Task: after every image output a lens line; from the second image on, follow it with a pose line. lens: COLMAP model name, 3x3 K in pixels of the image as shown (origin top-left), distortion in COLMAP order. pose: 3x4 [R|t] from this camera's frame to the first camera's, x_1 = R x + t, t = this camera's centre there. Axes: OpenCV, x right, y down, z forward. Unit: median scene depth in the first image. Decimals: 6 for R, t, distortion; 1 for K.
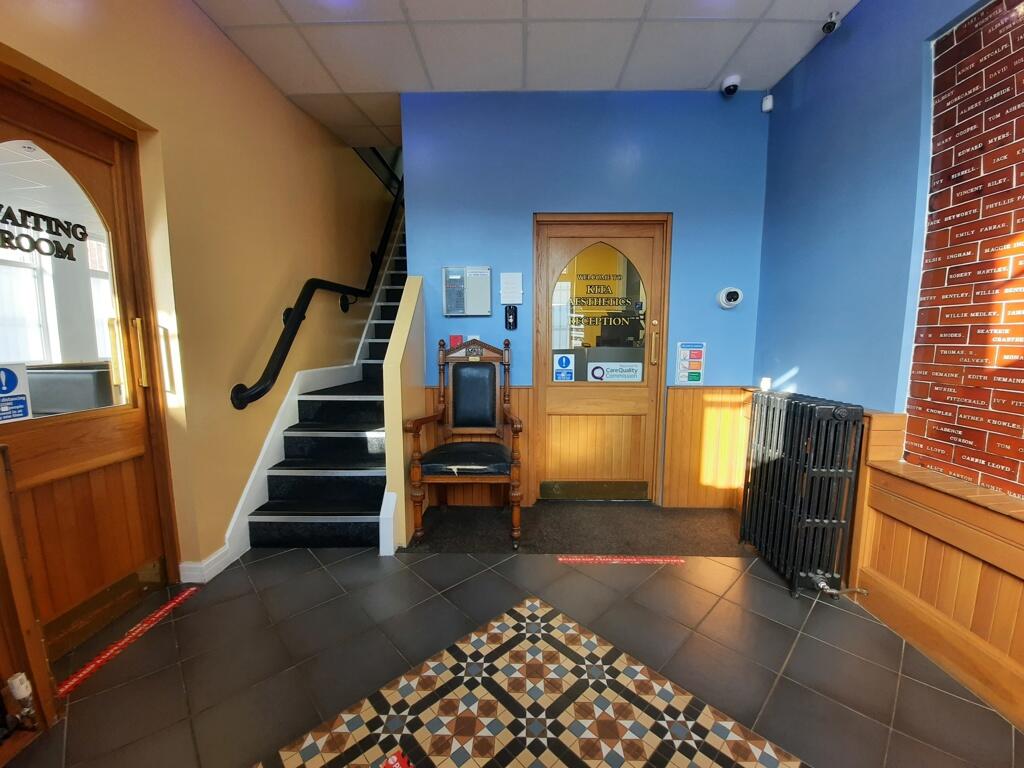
lens RADIAL K [[403.0, 0, 517.7], [0, 403.0, 390.5], [0, 0, 1]] dist [0.001646, -0.009382]
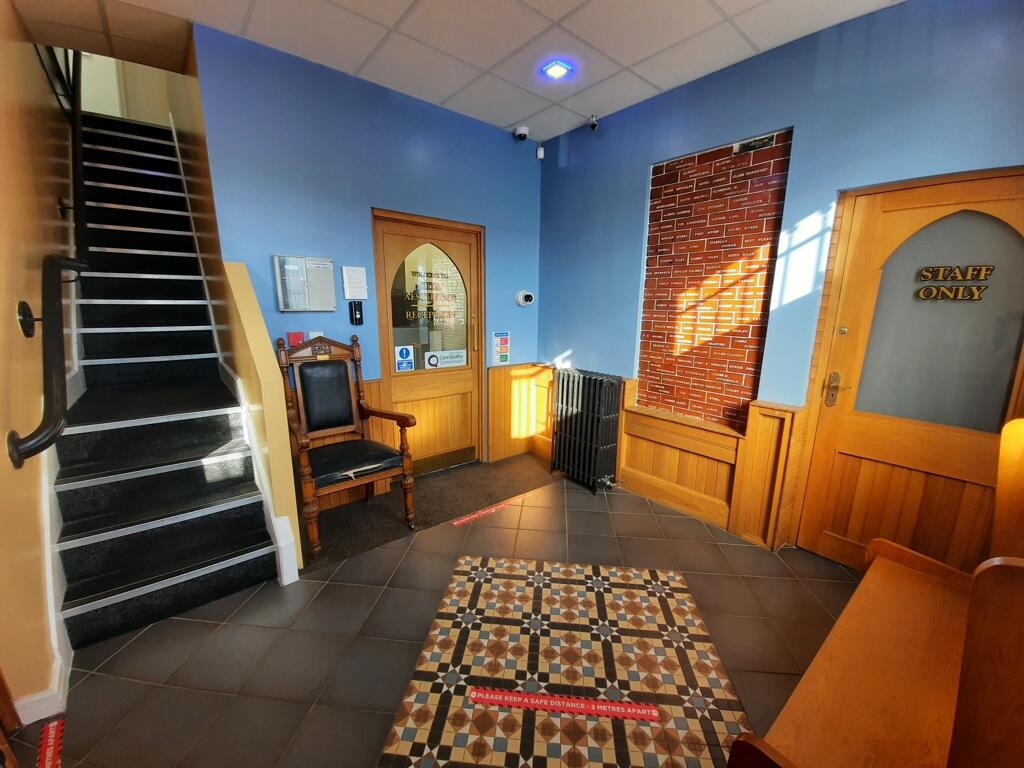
lens RADIAL K [[403.0, 0, 517.7], [0, 403.0, 390.5], [0, 0, 1]] dist [0.001646, -0.009382]
pose [[0.756275, -0.125578, 0.642089, -0.459806], [0.061415, 0.990699, 0.121422, -0.107443], [-0.651365, -0.052395, 0.756953, -0.020453]]
